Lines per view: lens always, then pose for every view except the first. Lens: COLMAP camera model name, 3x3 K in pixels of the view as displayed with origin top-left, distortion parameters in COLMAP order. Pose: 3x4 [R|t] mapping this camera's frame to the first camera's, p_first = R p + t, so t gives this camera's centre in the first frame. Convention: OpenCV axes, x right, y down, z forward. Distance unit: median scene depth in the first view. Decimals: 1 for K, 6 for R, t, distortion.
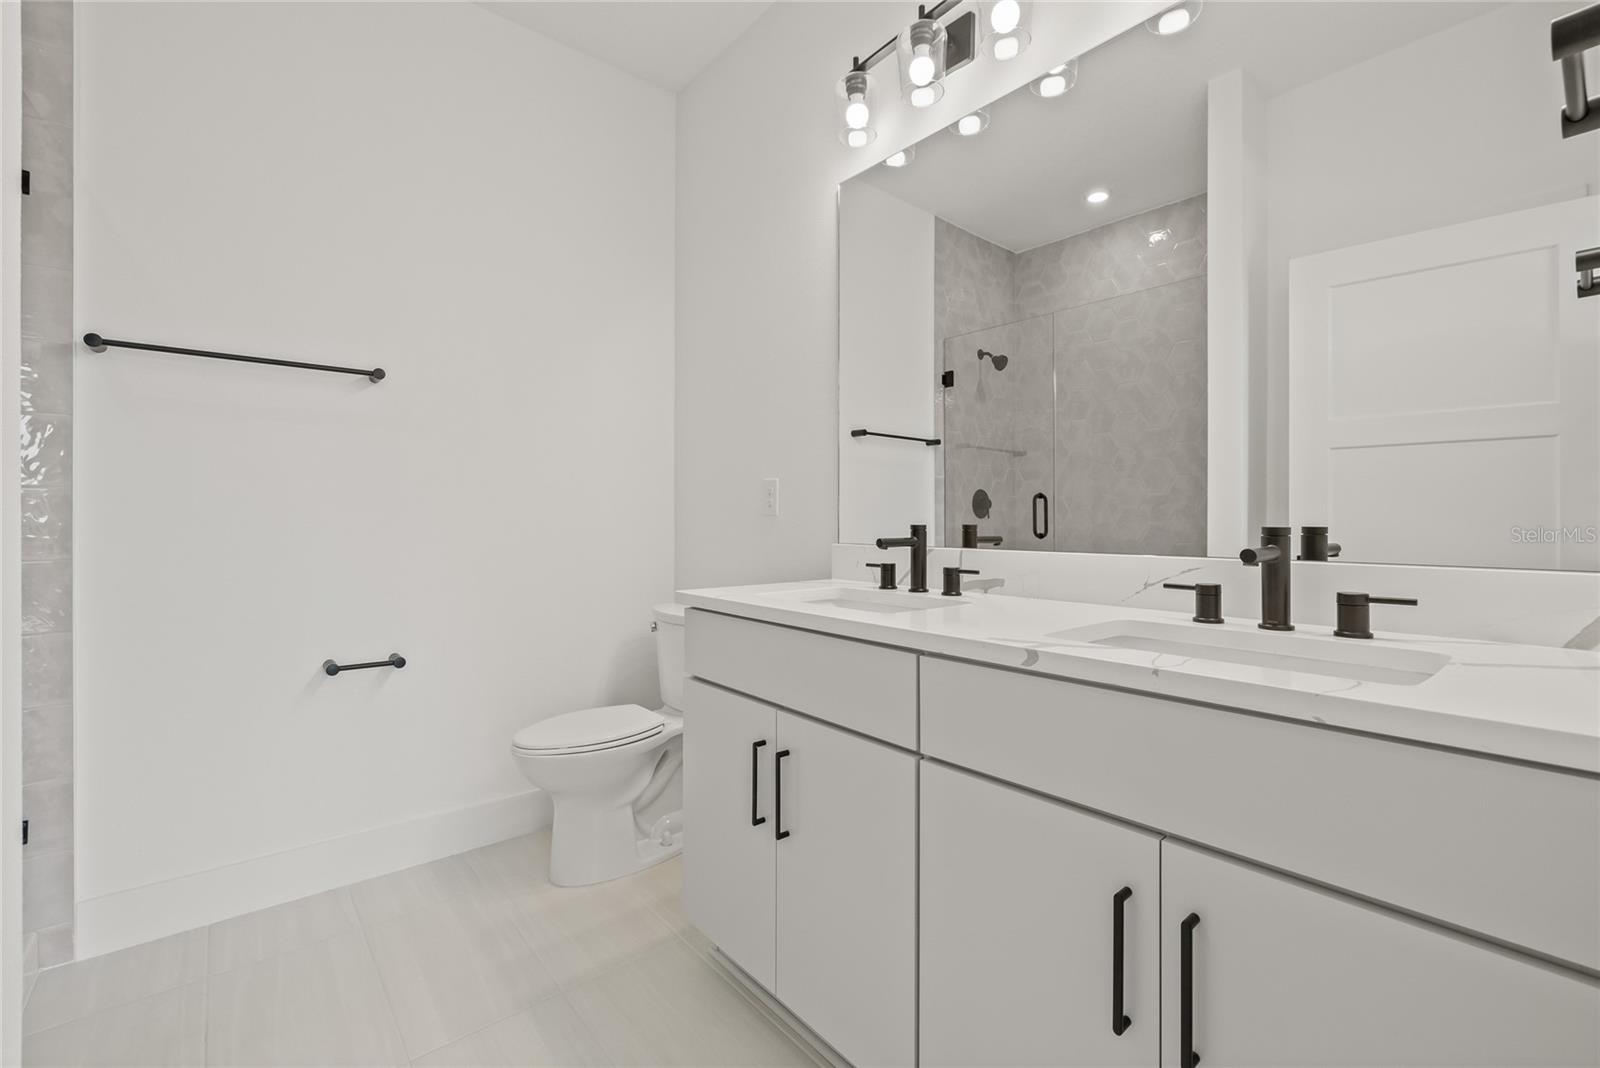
lens RADIAL K [[688.4, 0, 799.2], [0, 688.4, 525.1], [0, 0, 1]] dist [-0.000386, 0.000227]
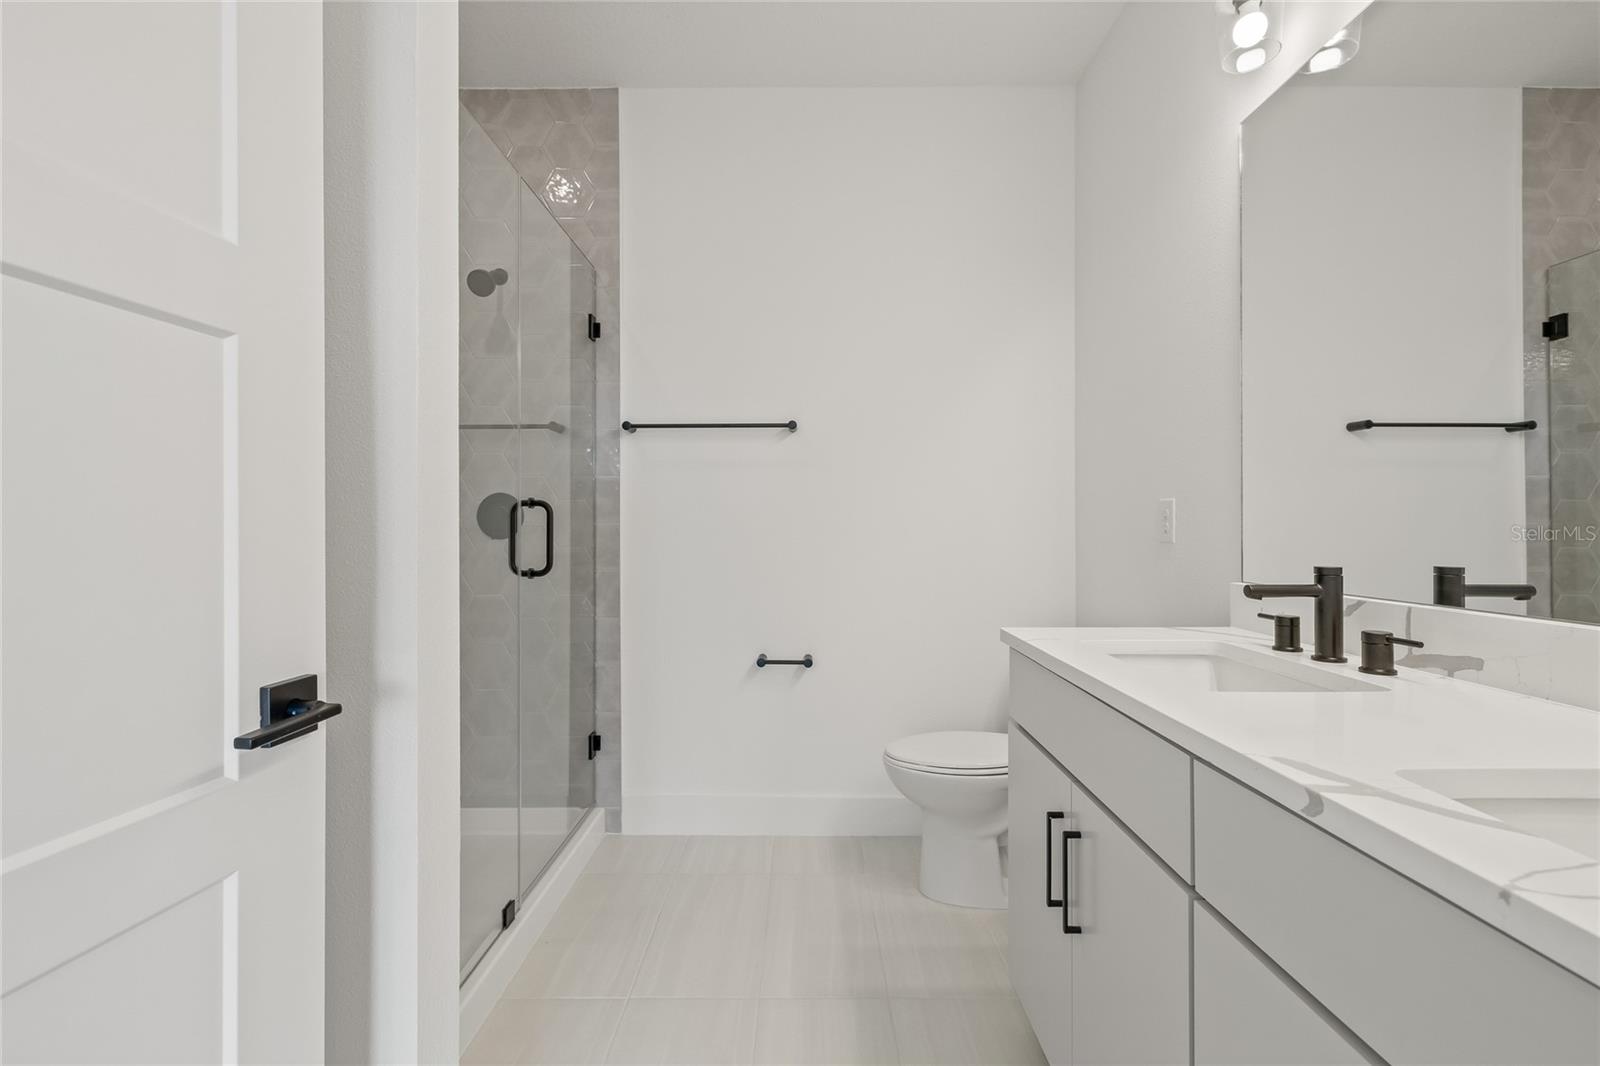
lens RADIAL K [[676.1, 0, 800.0], [0, 676.1, 533.0], [0, 0, 1]] dist [-0.001147, -0.000322]
pose [[0.761626, 0.003688, -0.648007, 0.192130], [-0.004299, 0.999991, 0.000638, -0.031082], [0.648003, 0.002300, 0.761634, 0.102045]]
